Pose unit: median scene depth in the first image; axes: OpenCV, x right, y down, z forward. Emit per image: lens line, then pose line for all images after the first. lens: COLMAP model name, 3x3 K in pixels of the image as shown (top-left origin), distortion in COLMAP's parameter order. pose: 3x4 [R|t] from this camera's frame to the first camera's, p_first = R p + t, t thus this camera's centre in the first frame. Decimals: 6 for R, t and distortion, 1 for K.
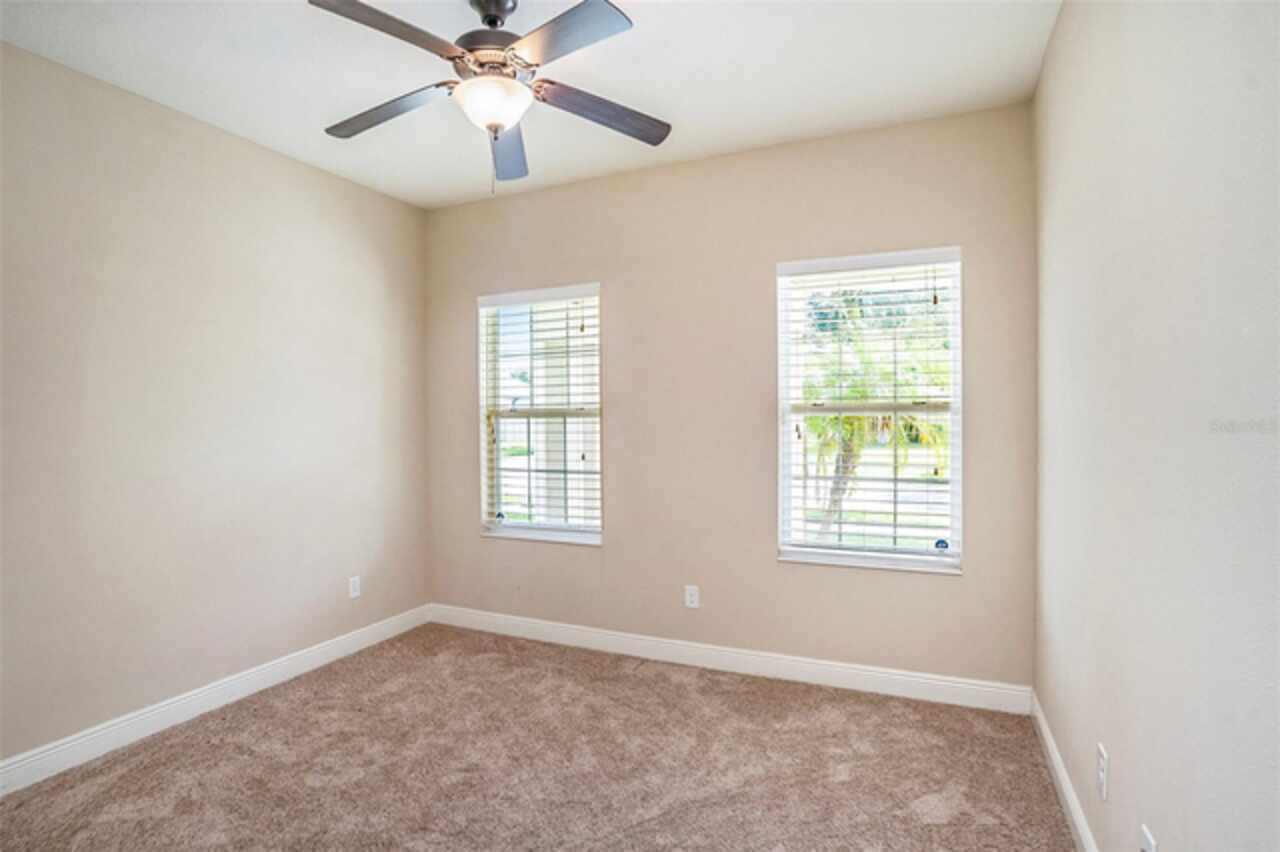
lens RADIAL K [[615.2, 0, 644.2], [0, 615.2, 417.0], [0, 0, 1]] dist [-0.030494, -0.000084]
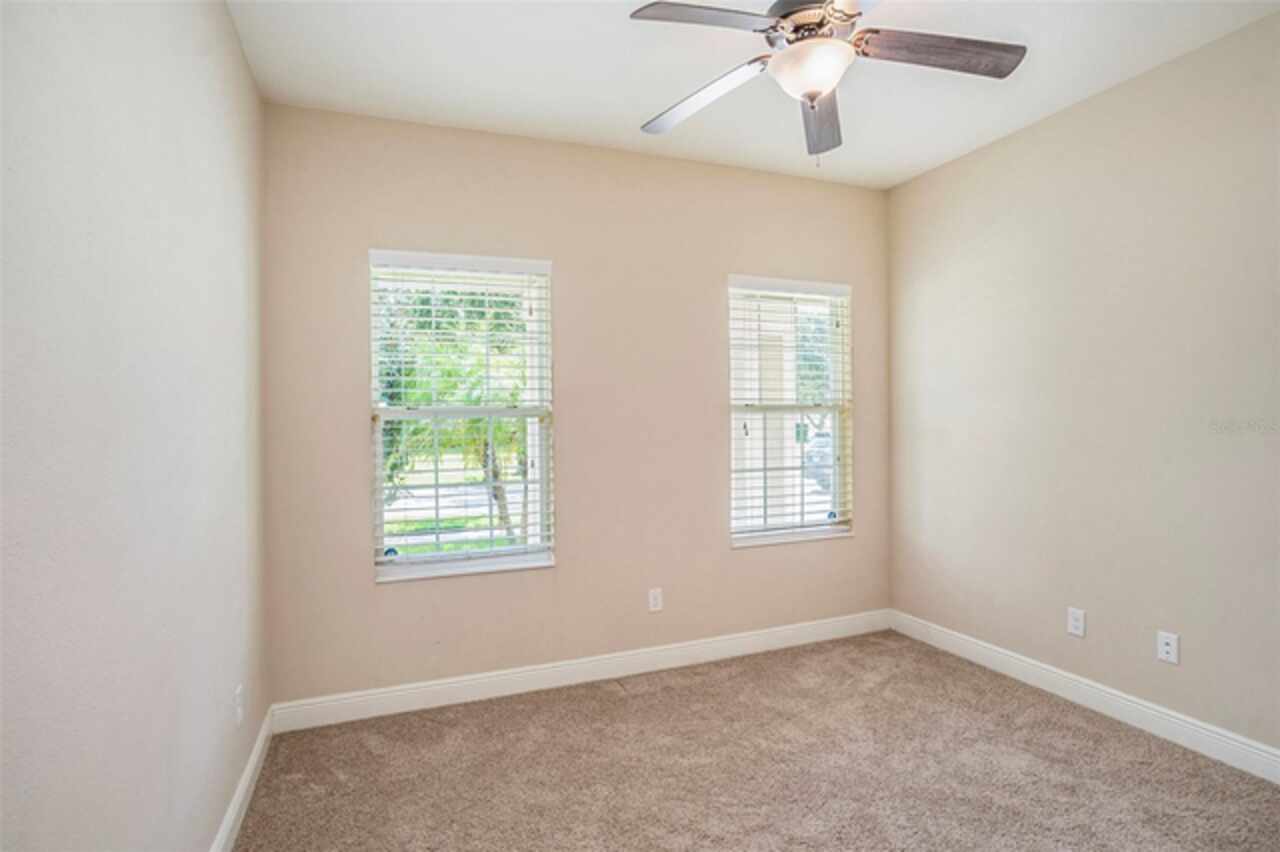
lens RADIAL K [[654.3, 0, 611.2], [0, 654.3, 418.6], [0, 0, 1]] dist [-0.003248, 0.000203]
pose [[0.714989, -0.002355, 0.699131, -0.751453], [0.007017, 0.999968, -0.003807, 0.008150], [-0.699100, 0.007628, 0.714983, 0.323227]]
